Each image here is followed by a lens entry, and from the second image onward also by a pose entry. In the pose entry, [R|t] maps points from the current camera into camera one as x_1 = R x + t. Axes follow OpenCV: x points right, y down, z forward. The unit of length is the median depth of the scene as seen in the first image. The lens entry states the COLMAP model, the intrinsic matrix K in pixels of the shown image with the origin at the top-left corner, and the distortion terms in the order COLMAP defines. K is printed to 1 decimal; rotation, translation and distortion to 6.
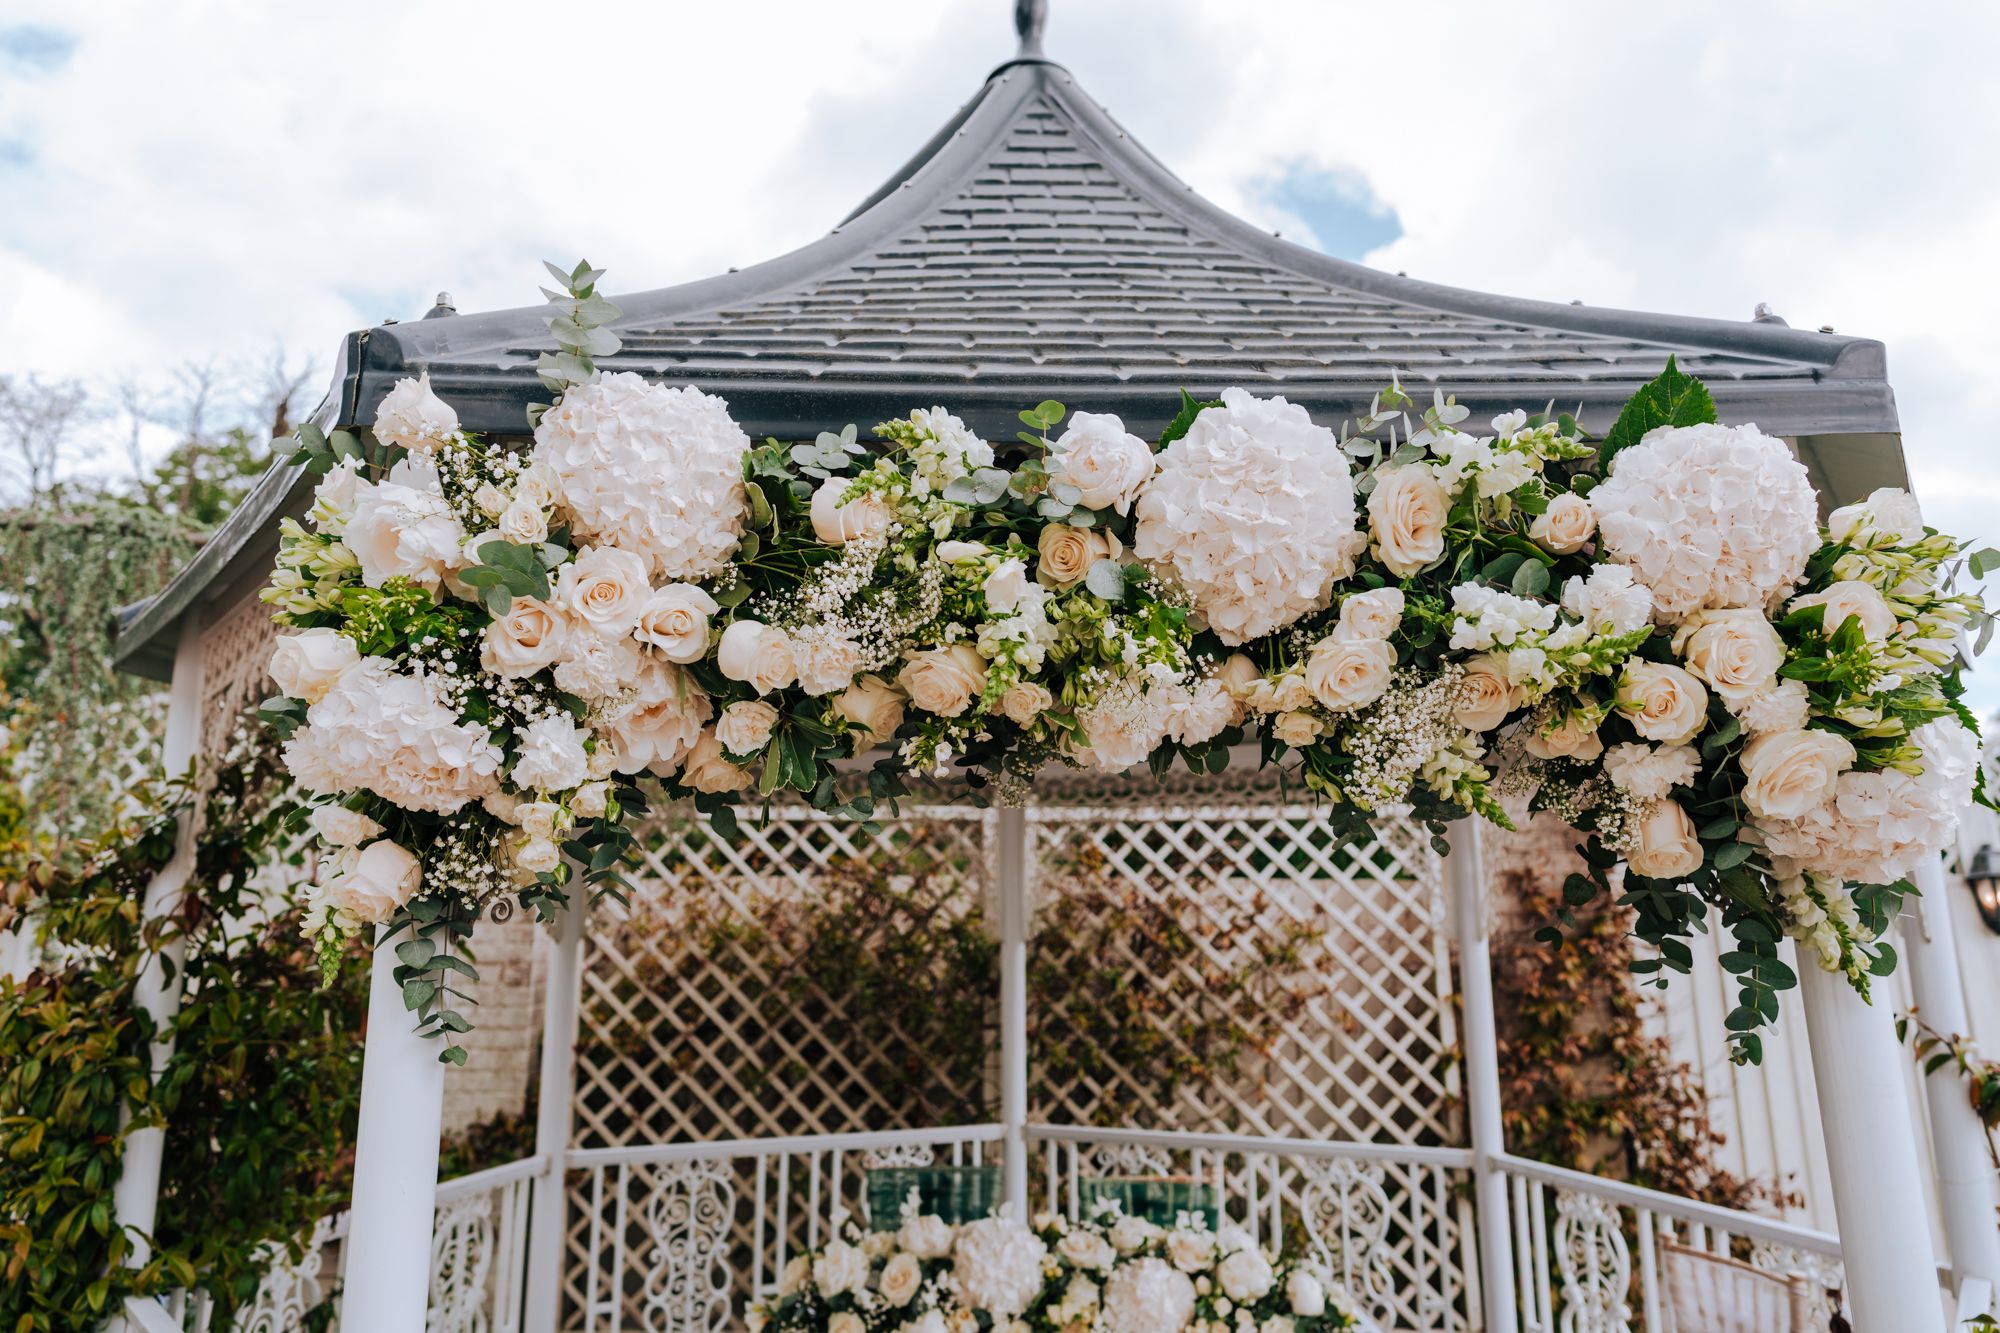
lens RADIAL K [[1340.1, 0, 1000.0], [0, 1340.1, 666.5], [0, 0, 1]] dist [-0.023928, -0.001917]
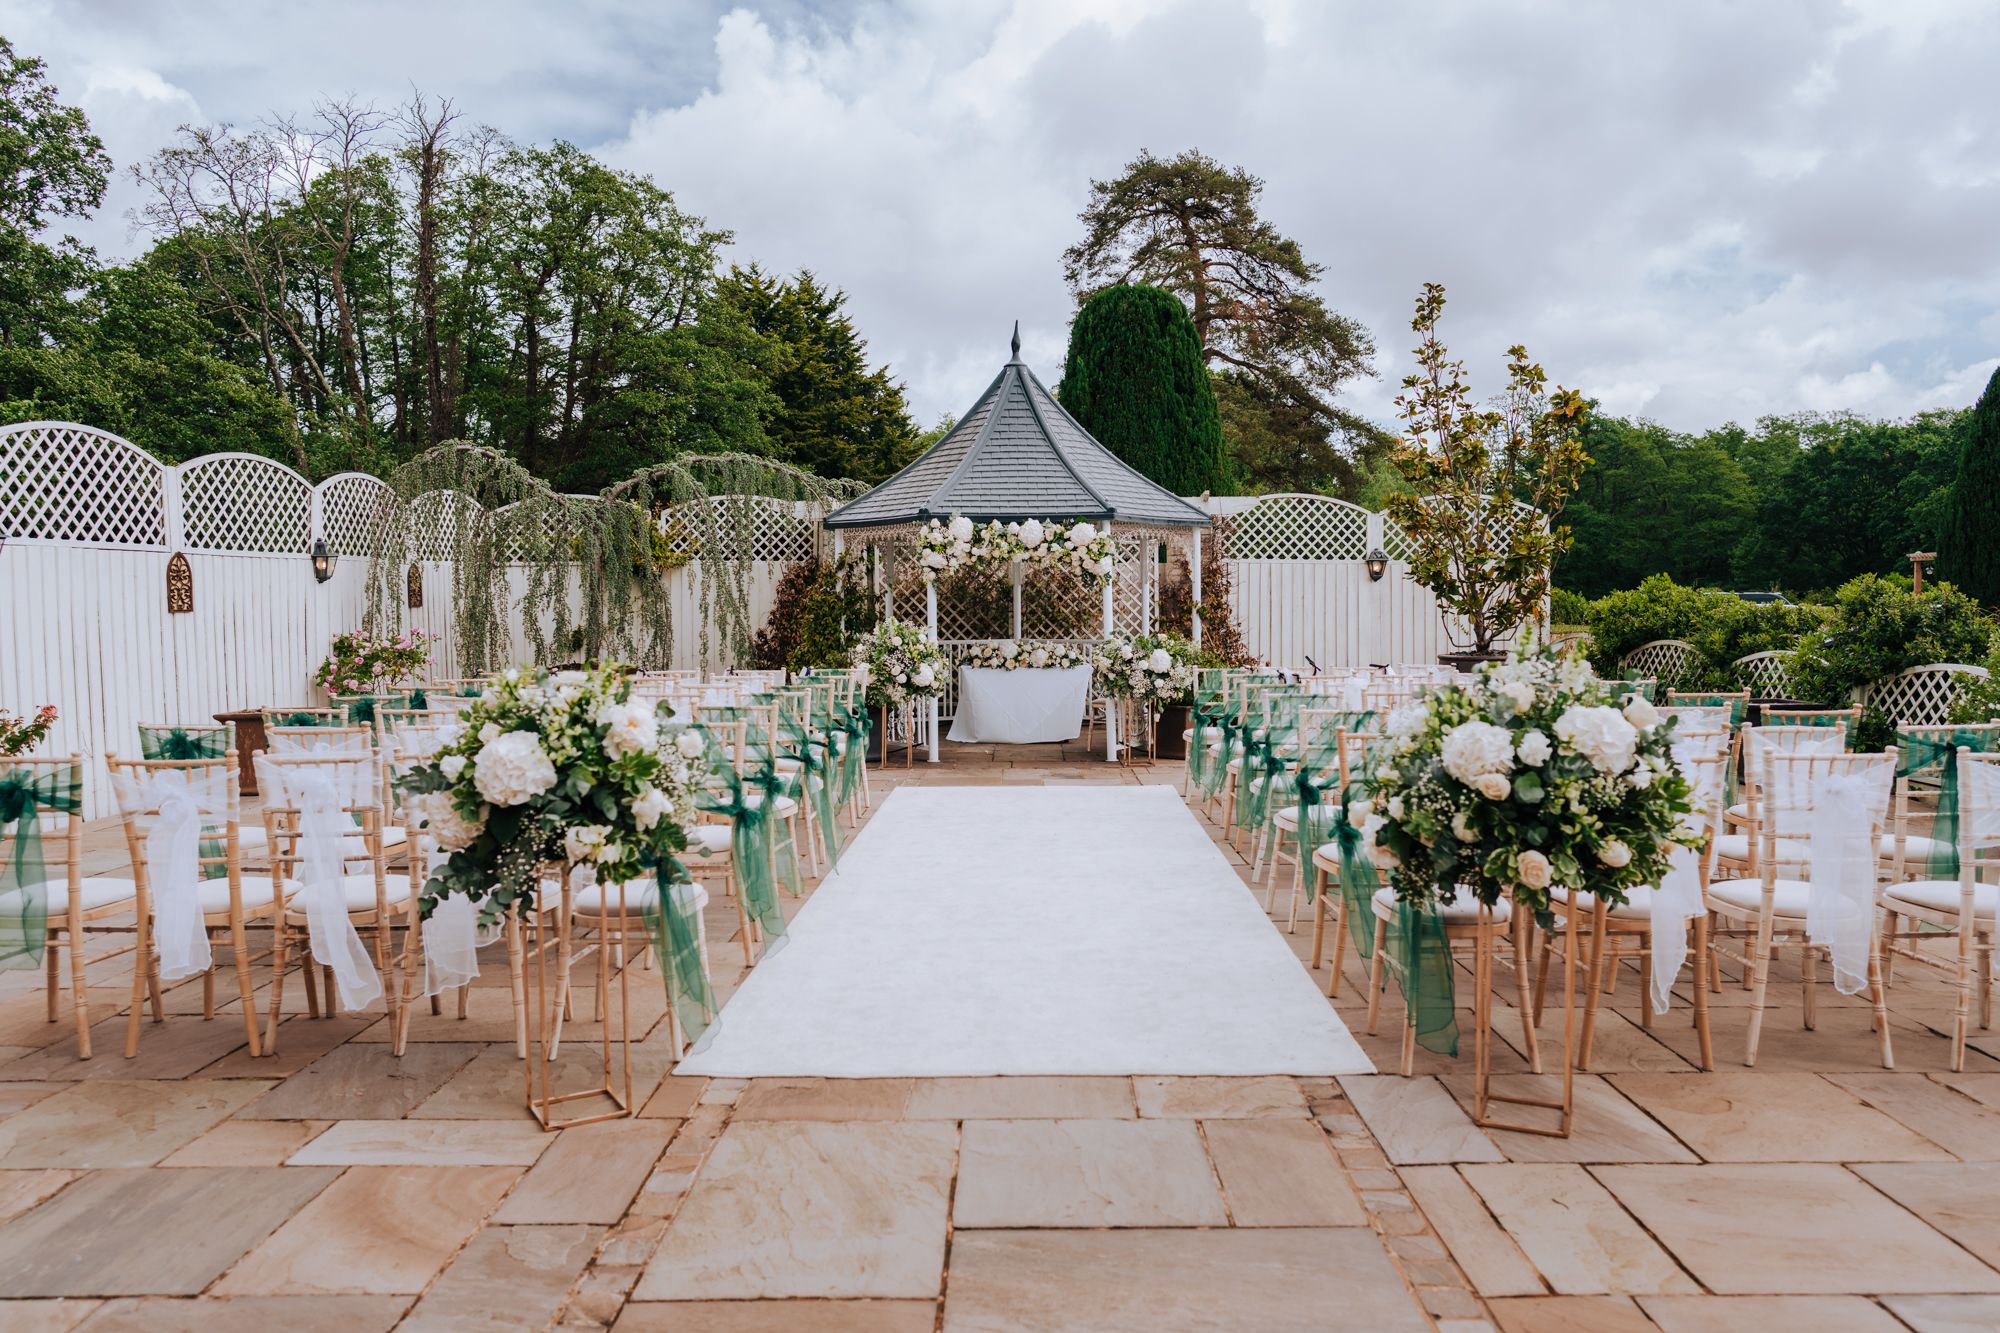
lens RADIAL K [[1340.1, 0, 1000.0], [0, 1340.1, 666.5], [0, 0, 1]] dist [-0.023928, -0.001917]
pose [[0.999396, -0.004223, -0.034501, 0.271179], [0.012875, 0.966966, 0.254580, -1.453409], [0.032287, -0.254870, 0.966436, -7.403082]]
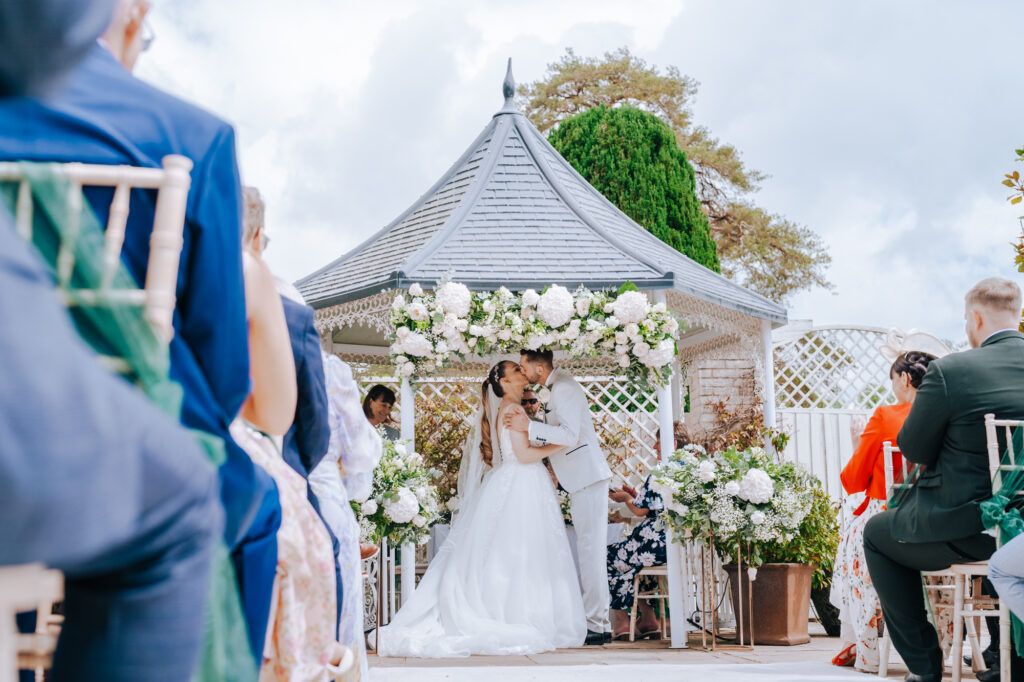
lens RADIAL K [[1448.5, 0, 512.0], [0, 1448.5, 341.0], [0, 0, 1]] dist [-0.020580, -0.006851]
pose [[0.998535, -0.002840, 0.054029, -0.348141], [0.000263, 0.998864, 0.047645, -0.259193], [-0.054103, -0.047561, 0.997402, -5.270261]]
